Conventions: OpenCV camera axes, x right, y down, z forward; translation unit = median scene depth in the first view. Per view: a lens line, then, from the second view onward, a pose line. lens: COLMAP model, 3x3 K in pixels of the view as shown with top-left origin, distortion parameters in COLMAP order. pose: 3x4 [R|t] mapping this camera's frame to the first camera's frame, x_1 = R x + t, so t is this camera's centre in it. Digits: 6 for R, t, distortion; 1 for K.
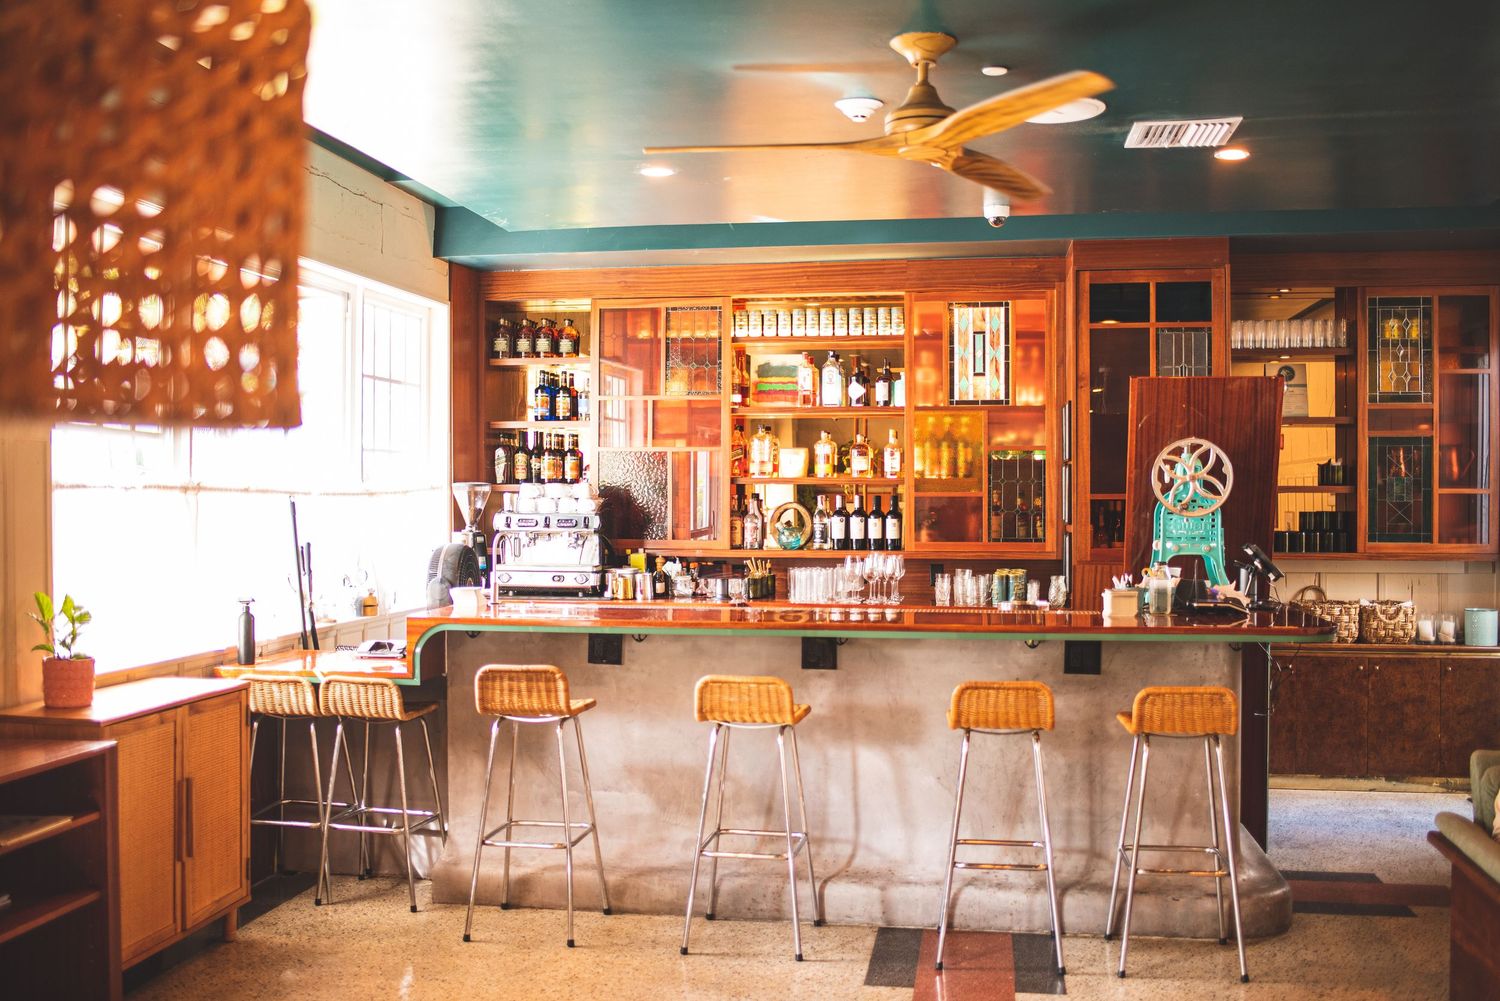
lens RADIAL K [[1478.9, 0, 748.6], [0, 1478.9, 495.7], [0, 0, 1]] dist [-0.096298, 0.000000]
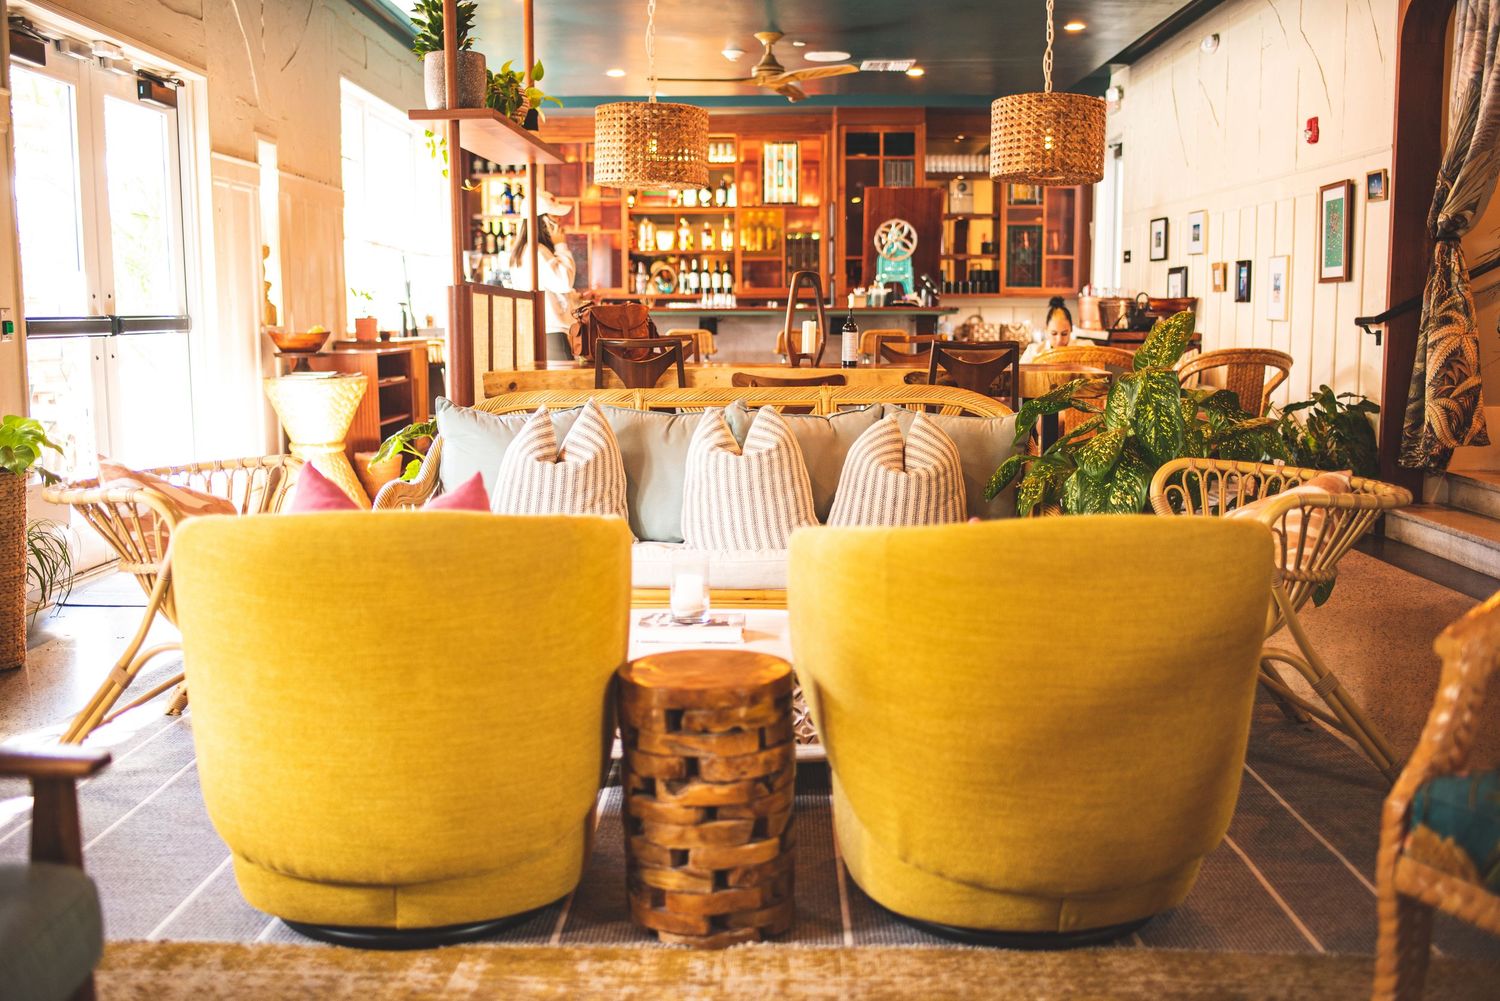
lens RADIAL K [[1478.9, 0, 761.3], [0, 1478.9, 505.1], [0, 0, 1]] dist [-0.096298, 0.000000]
pose [[0.986927, -0.023636, 0.159427, -0.137770], [0.003172, 0.991845, 0.127407, 0.062899], [-0.161138, -0.125236, 0.978954, -0.665157]]
